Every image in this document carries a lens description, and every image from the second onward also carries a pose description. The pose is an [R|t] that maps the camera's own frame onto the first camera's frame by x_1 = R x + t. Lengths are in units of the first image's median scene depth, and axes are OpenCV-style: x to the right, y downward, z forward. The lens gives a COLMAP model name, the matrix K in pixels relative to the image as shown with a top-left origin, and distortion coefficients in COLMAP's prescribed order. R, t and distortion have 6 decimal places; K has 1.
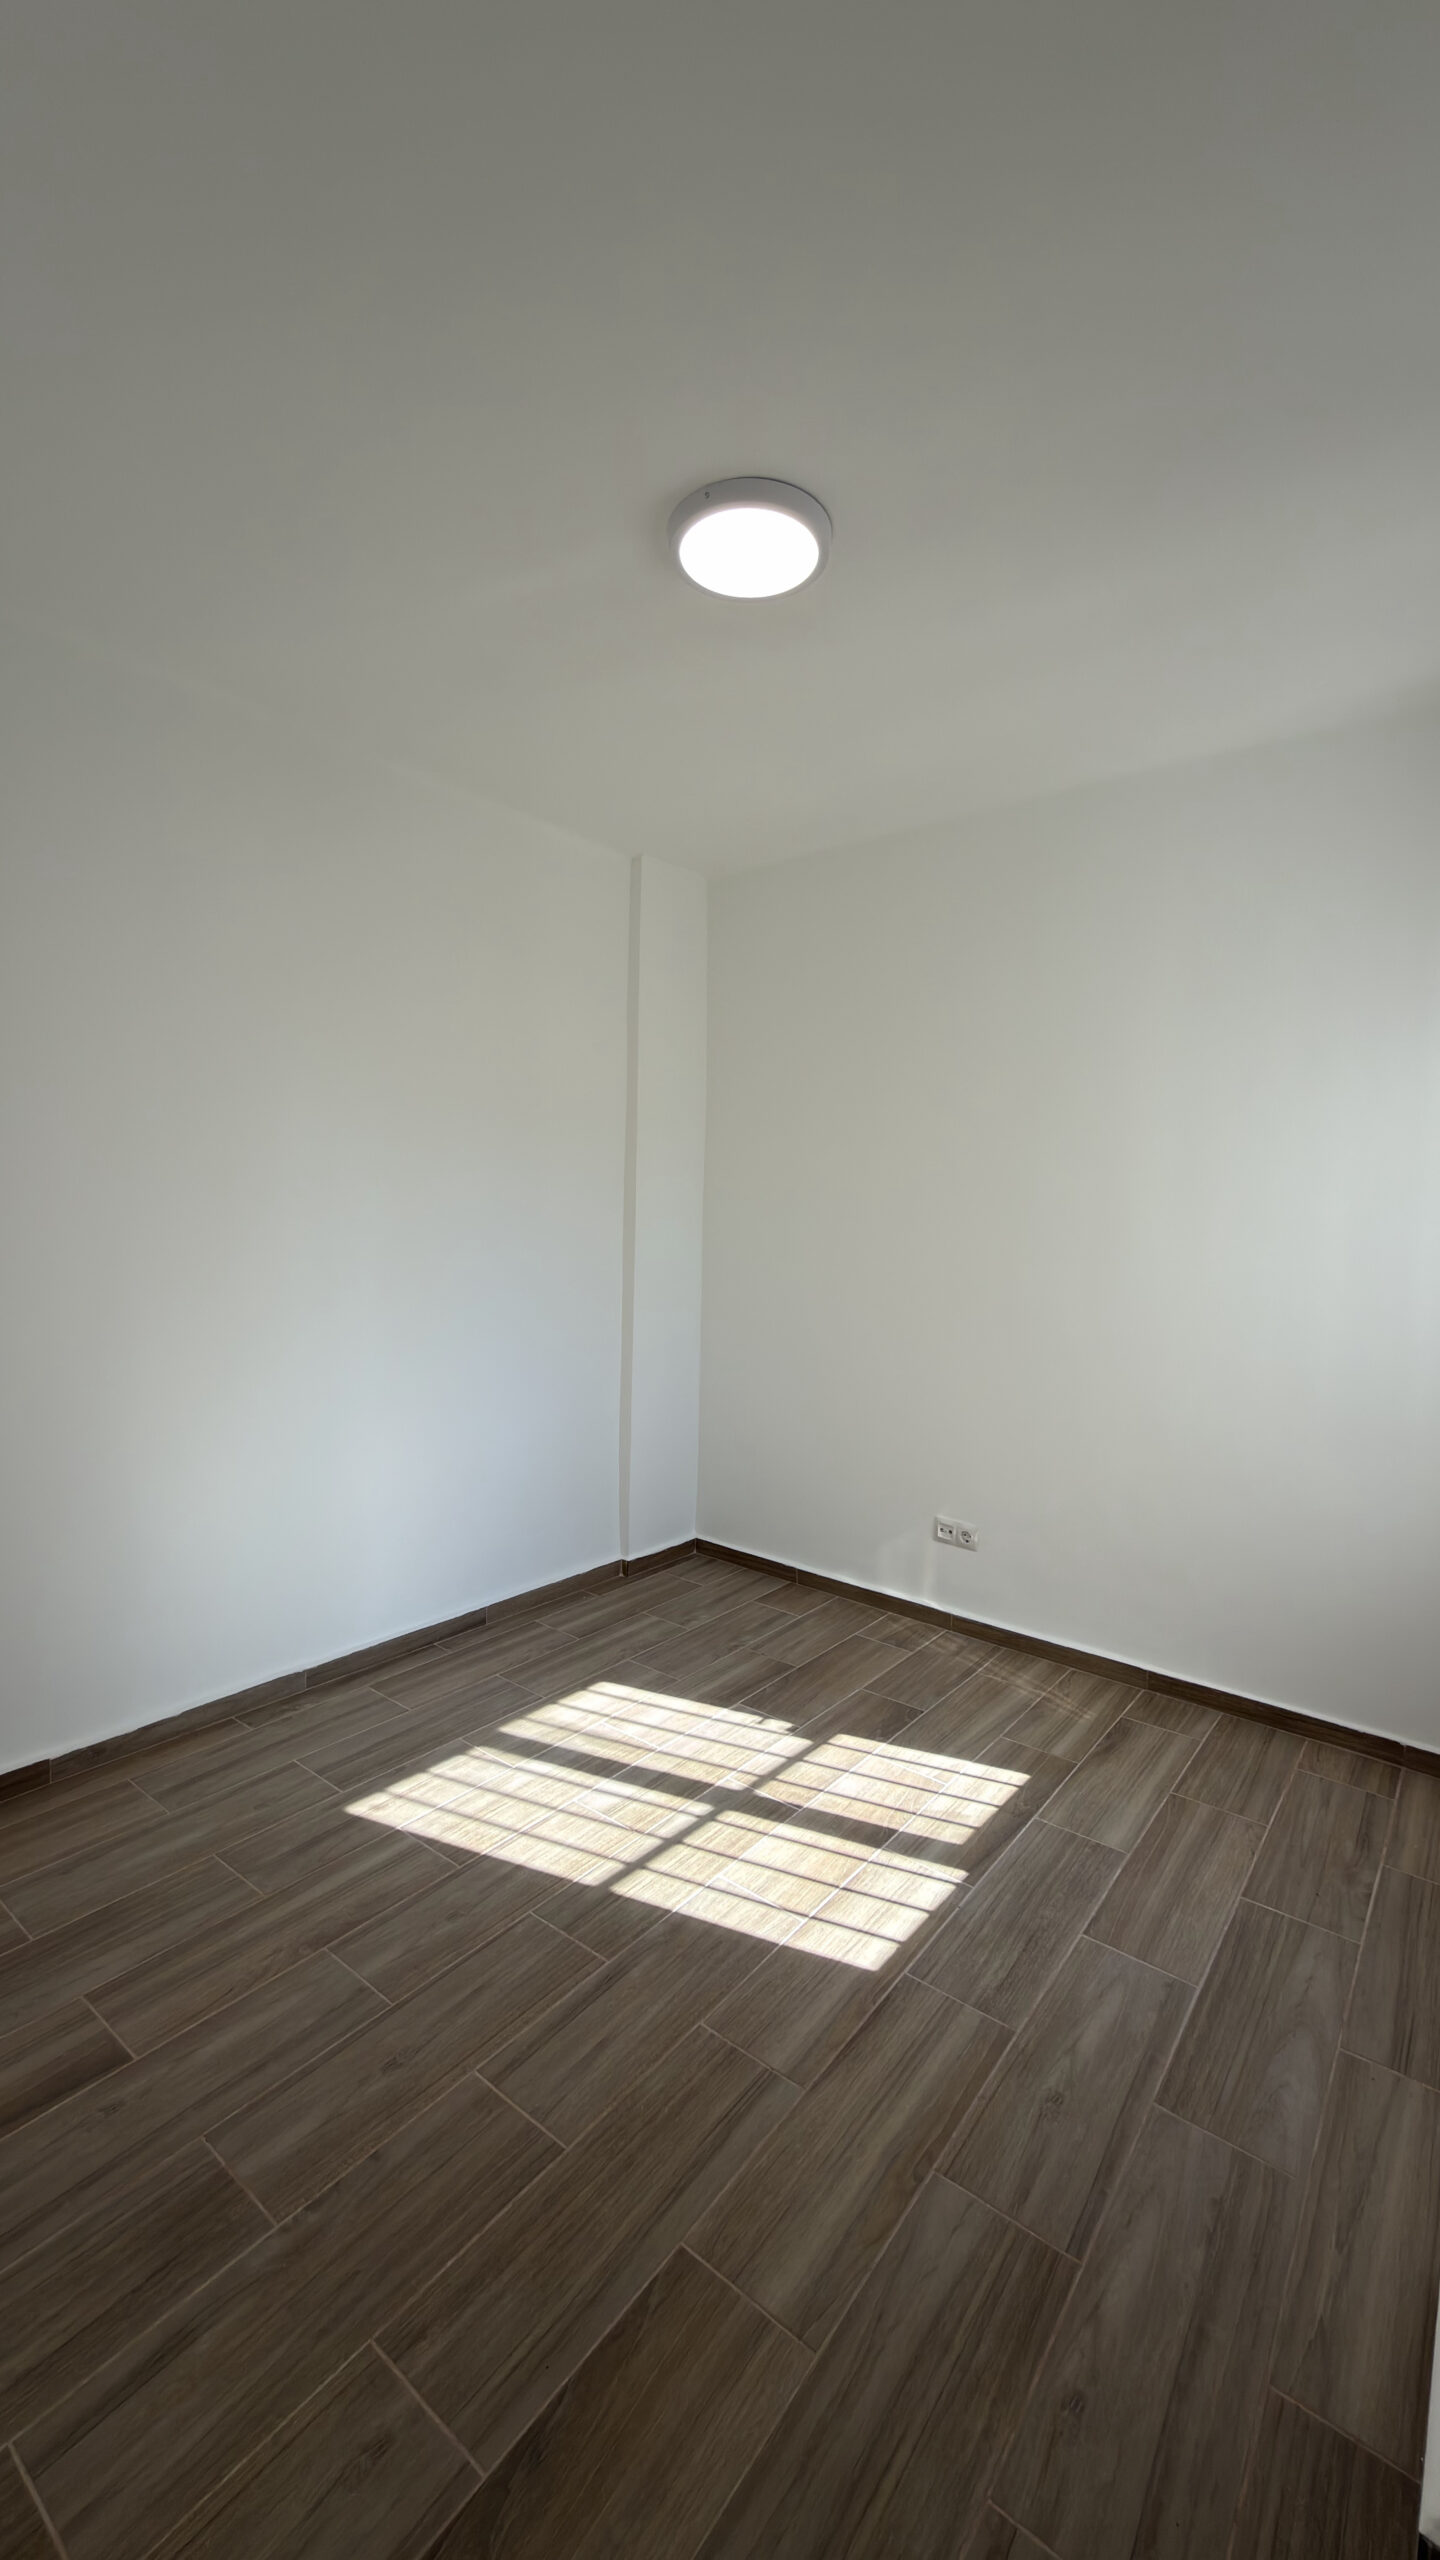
lens RADIAL K [[1018.5, 0, 721.7], [0, 1018.5, 1289.8], [0, 0, 1]] dist [-0.006165, 0.001138]
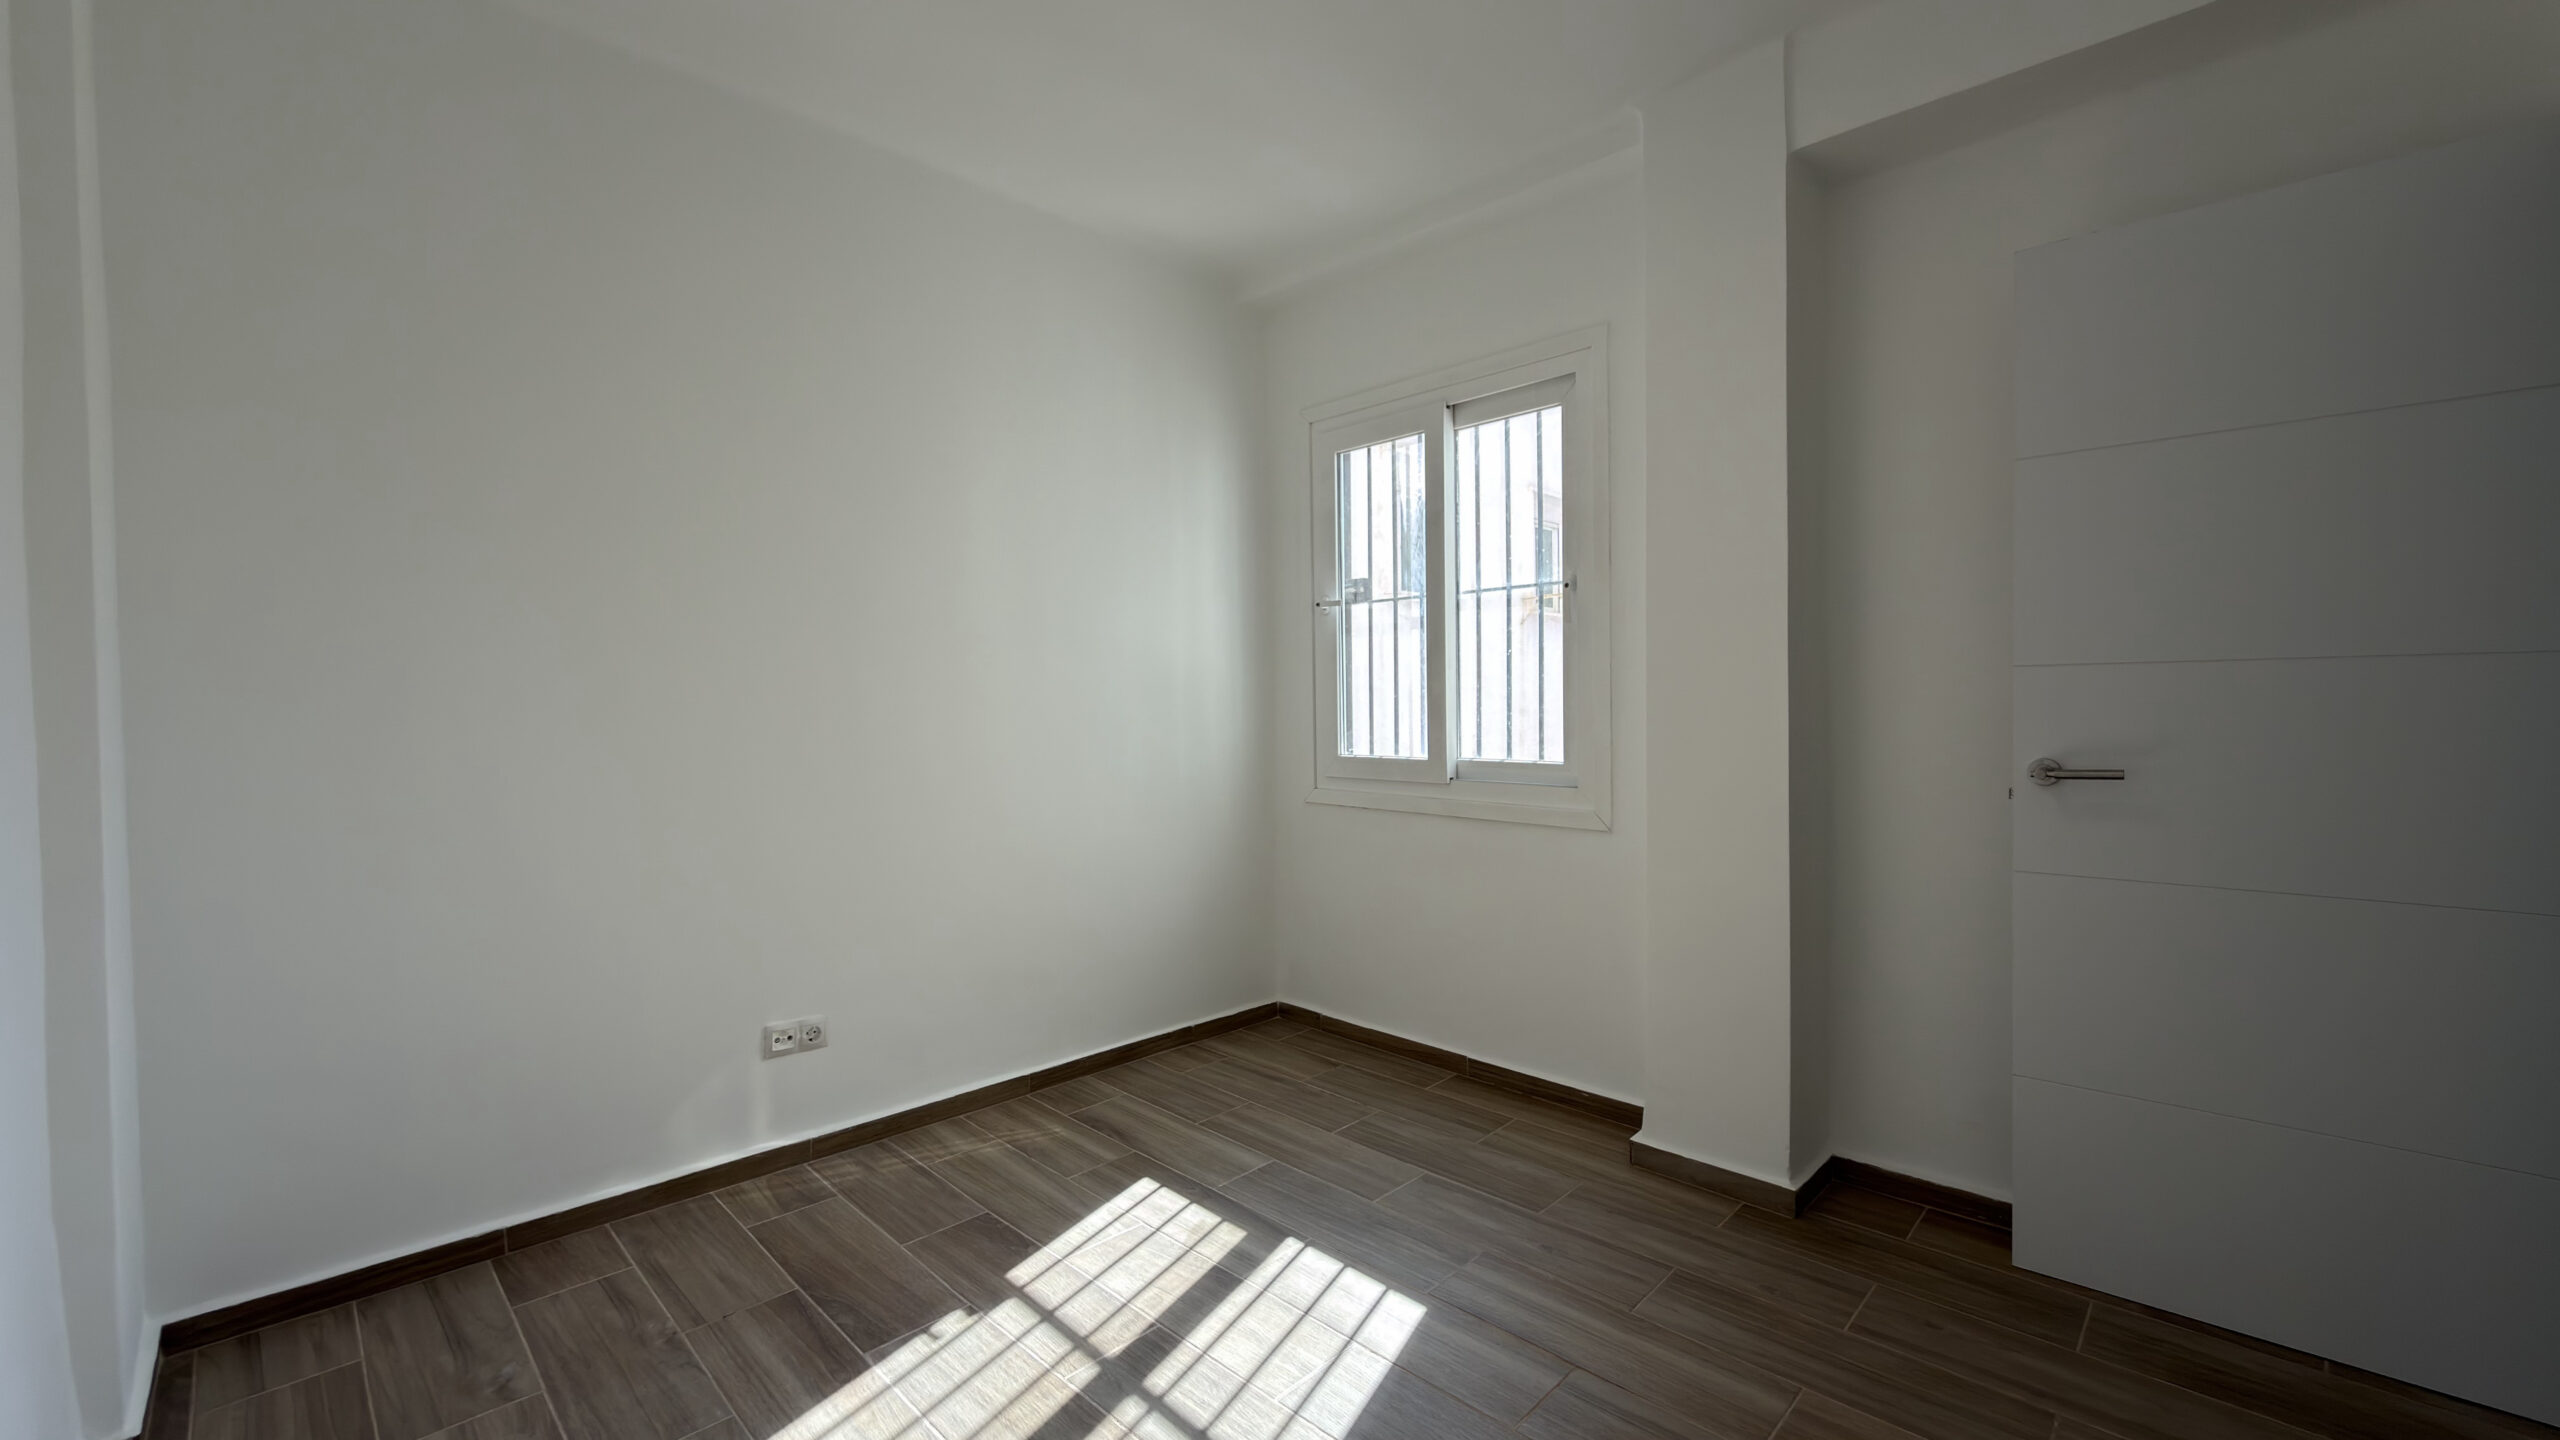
lens RADIAL K [[1018.5, 0, 1279.5], [0, 1018.5, 713.4], [0, 0, 1]] dist [-0.006165, 0.001138]
pose [[0.112303, -0.037699, 0.992959, -0.606681], [0.086105, 0.995890, 0.028072, 0.008647], [-0.989936, 0.082346, 0.115088, 0.667258]]
